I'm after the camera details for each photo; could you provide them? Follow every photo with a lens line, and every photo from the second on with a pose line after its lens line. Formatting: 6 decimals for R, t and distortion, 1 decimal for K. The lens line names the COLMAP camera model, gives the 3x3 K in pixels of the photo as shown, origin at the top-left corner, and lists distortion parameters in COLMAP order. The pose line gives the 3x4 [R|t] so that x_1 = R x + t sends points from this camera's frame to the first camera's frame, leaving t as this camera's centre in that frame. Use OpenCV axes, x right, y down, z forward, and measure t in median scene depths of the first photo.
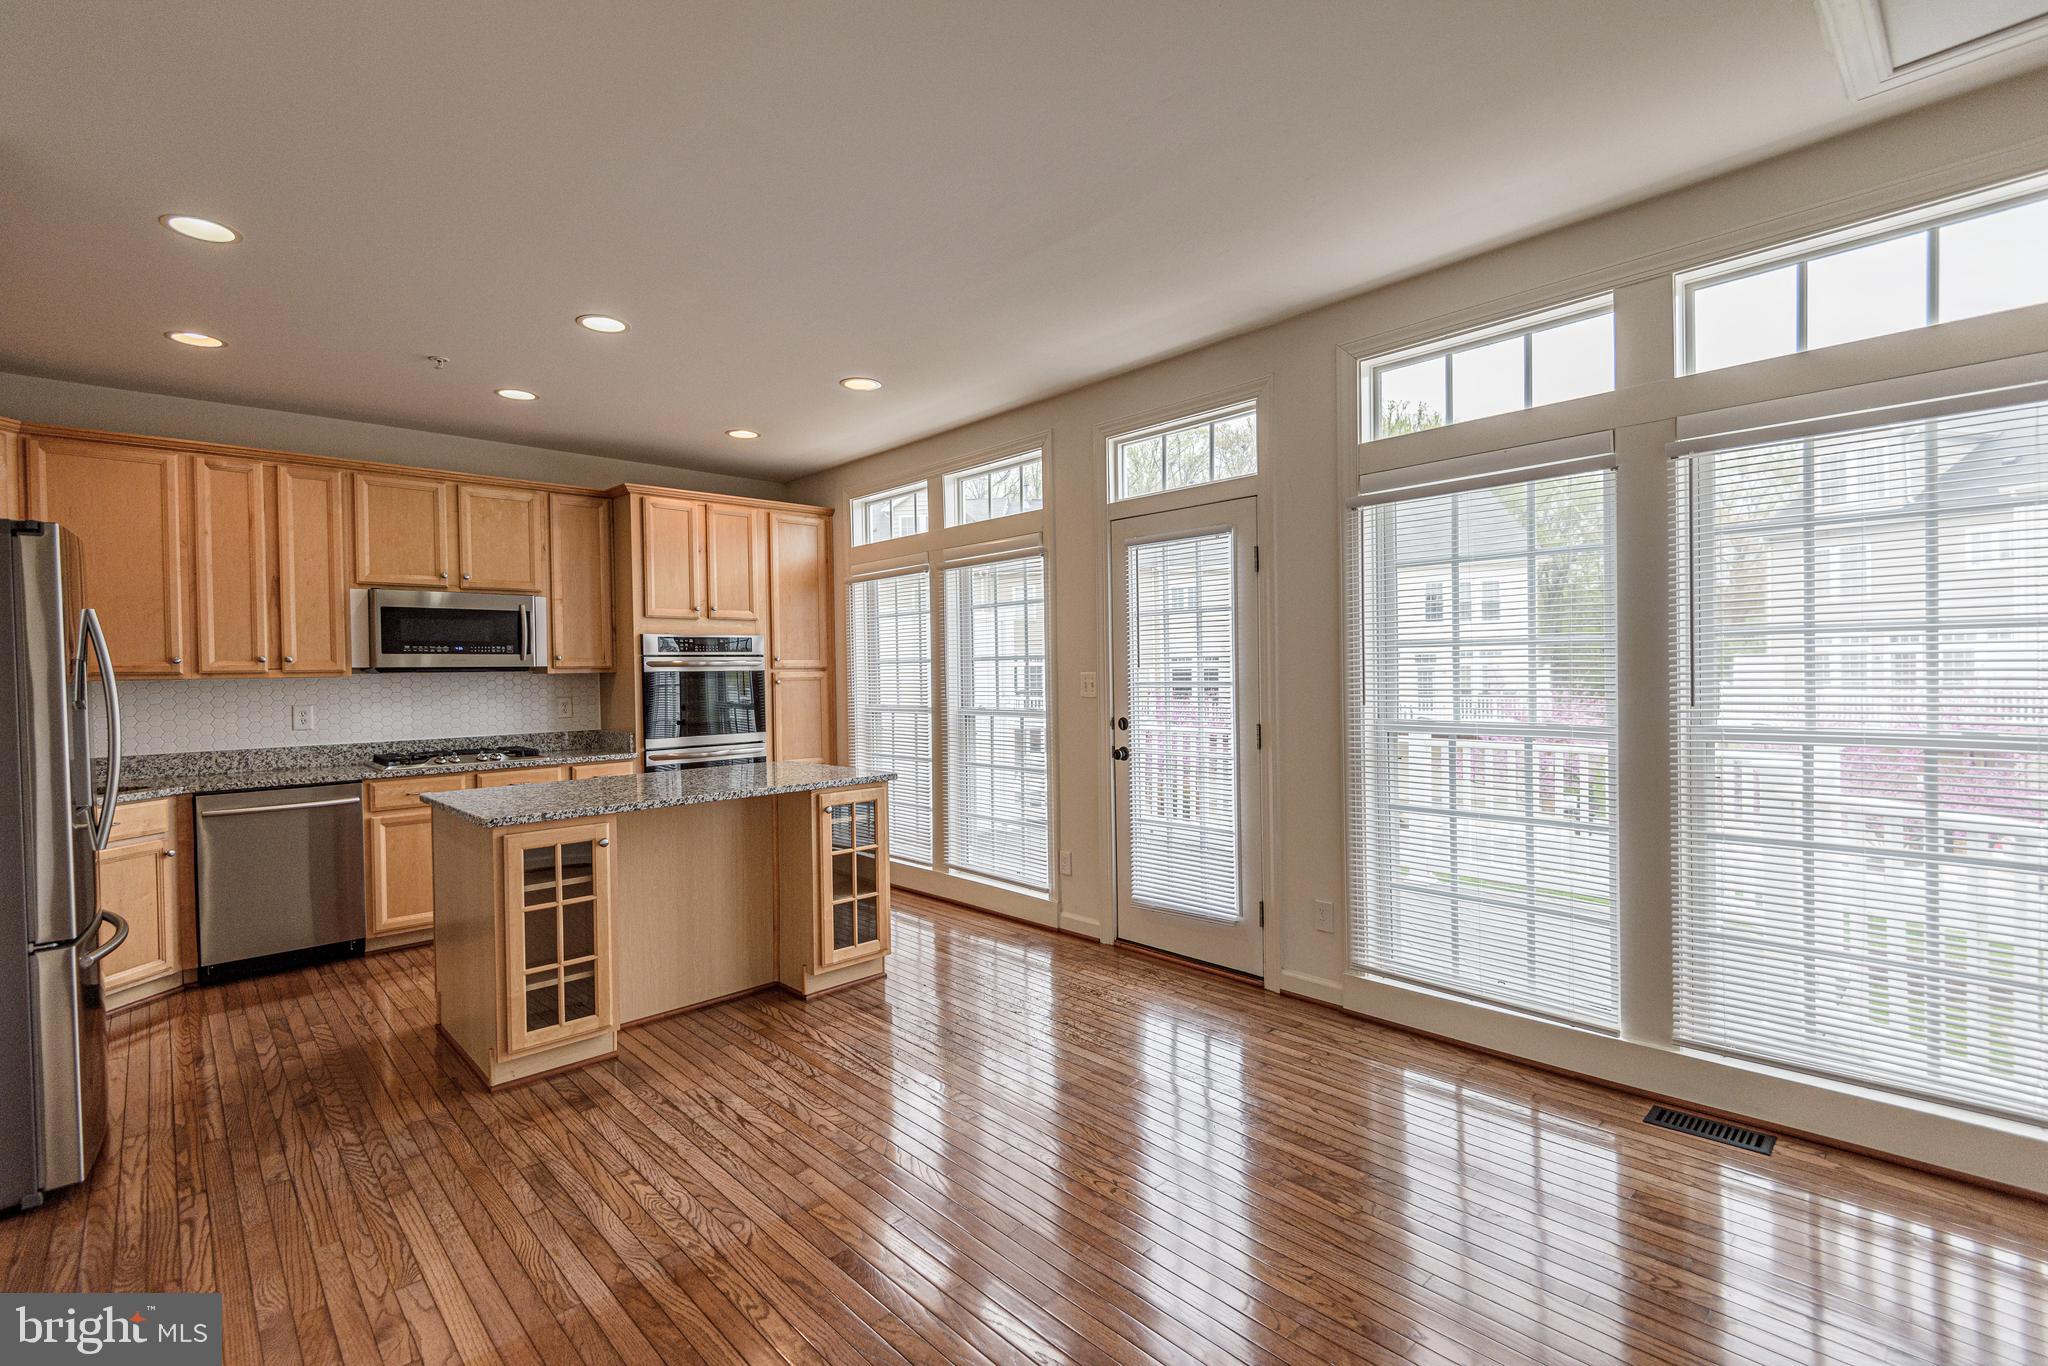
lens RADIAL K [[896.1, 0, 1024.0], [0, 896.1, 683.0], [0, 0, 1]] dist [0.000295, -0.000040]
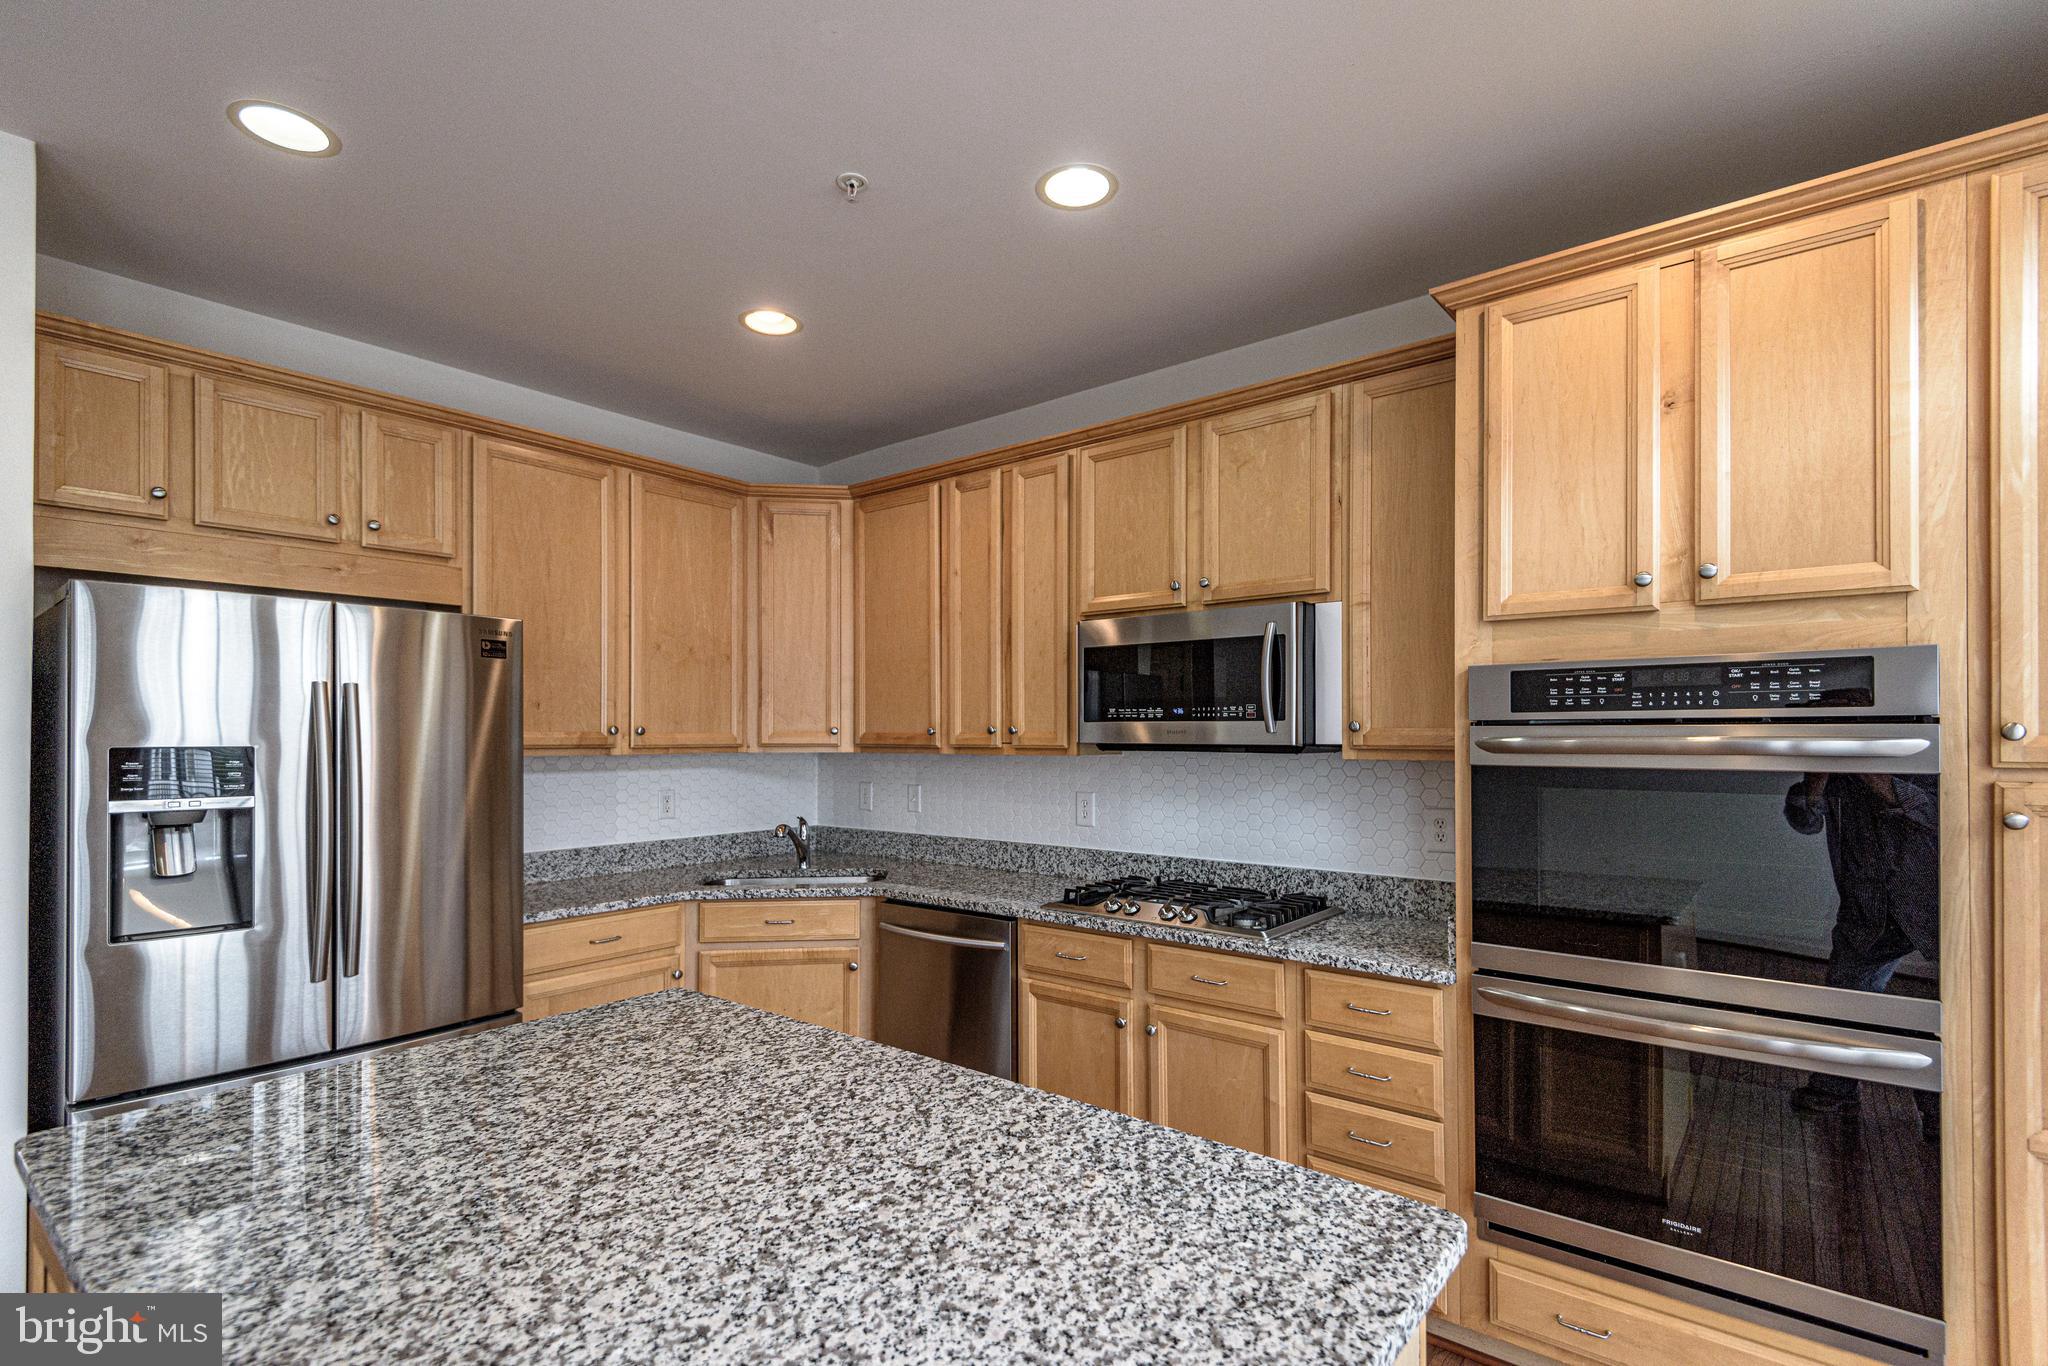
lens RADIAL K [[953.6, 0, 1028.6], [0, 953.6, 728.3], [0, 0, 1]] dist [0.002044, -0.000017]
pose [[0.127018, 0.010826, -0.991841, -0.042354], [-0.015128, 0.999845, 0.008976, -0.028972], [0.991785, 0.013864, 0.127162, 0.756412]]
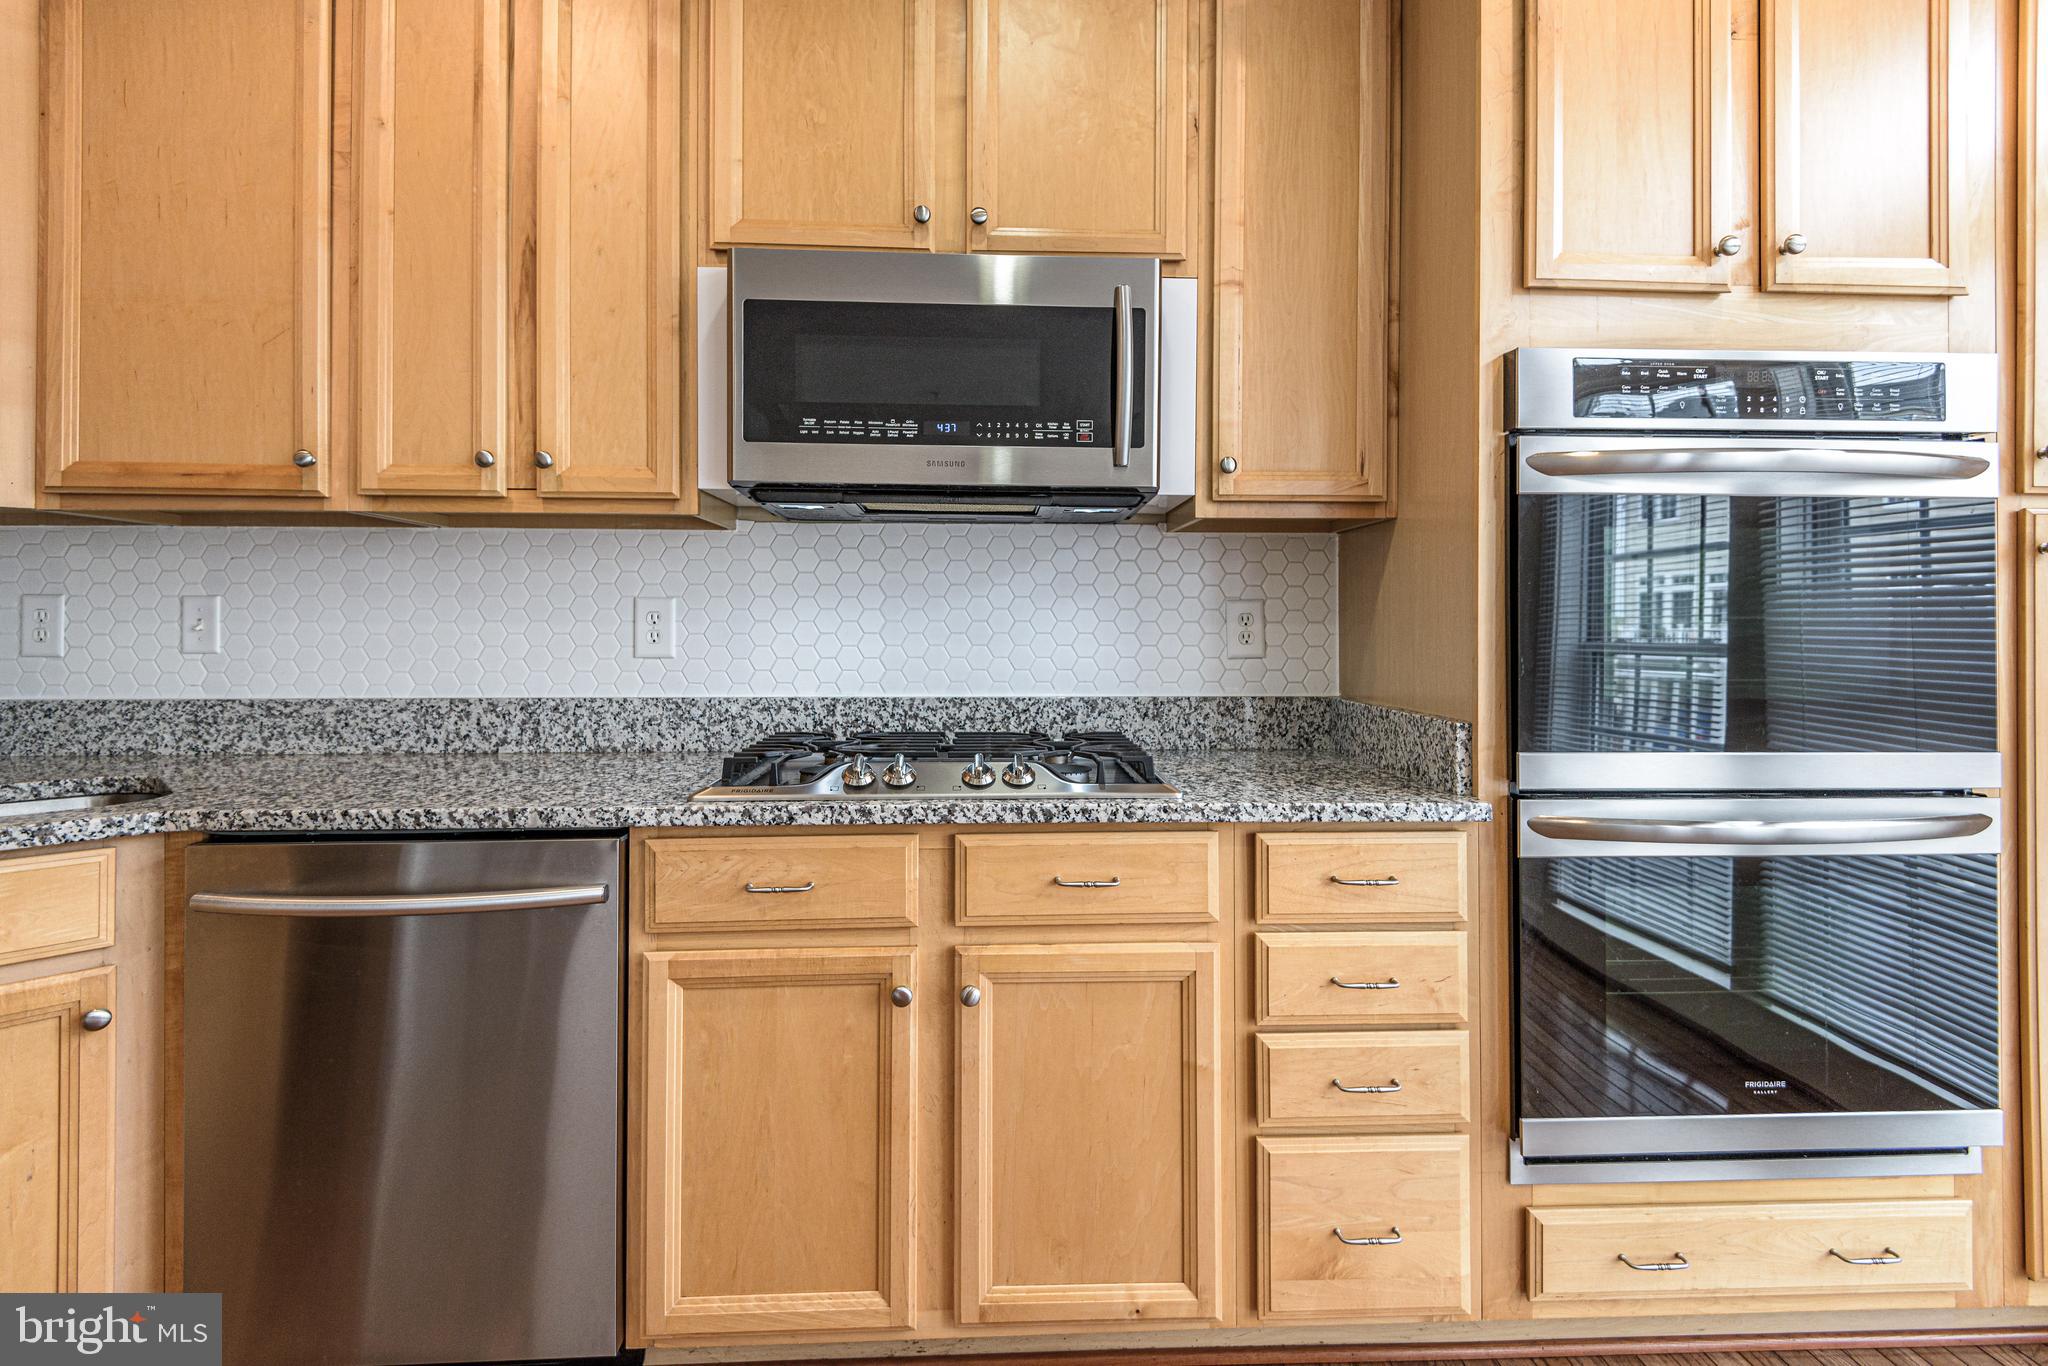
lens RADIAL K [[946.4, 0, 1031.6], [0, 946.4, 624.6], [0, 0, 1]] dist [0.033408, -0.028780]
pose [[0.754325, 0.019397, -0.656215, -0.346617], [-0.025168, 0.999683, 0.000620, 0.029008], [0.656019, 0.016048, 0.754574, 0.694761]]
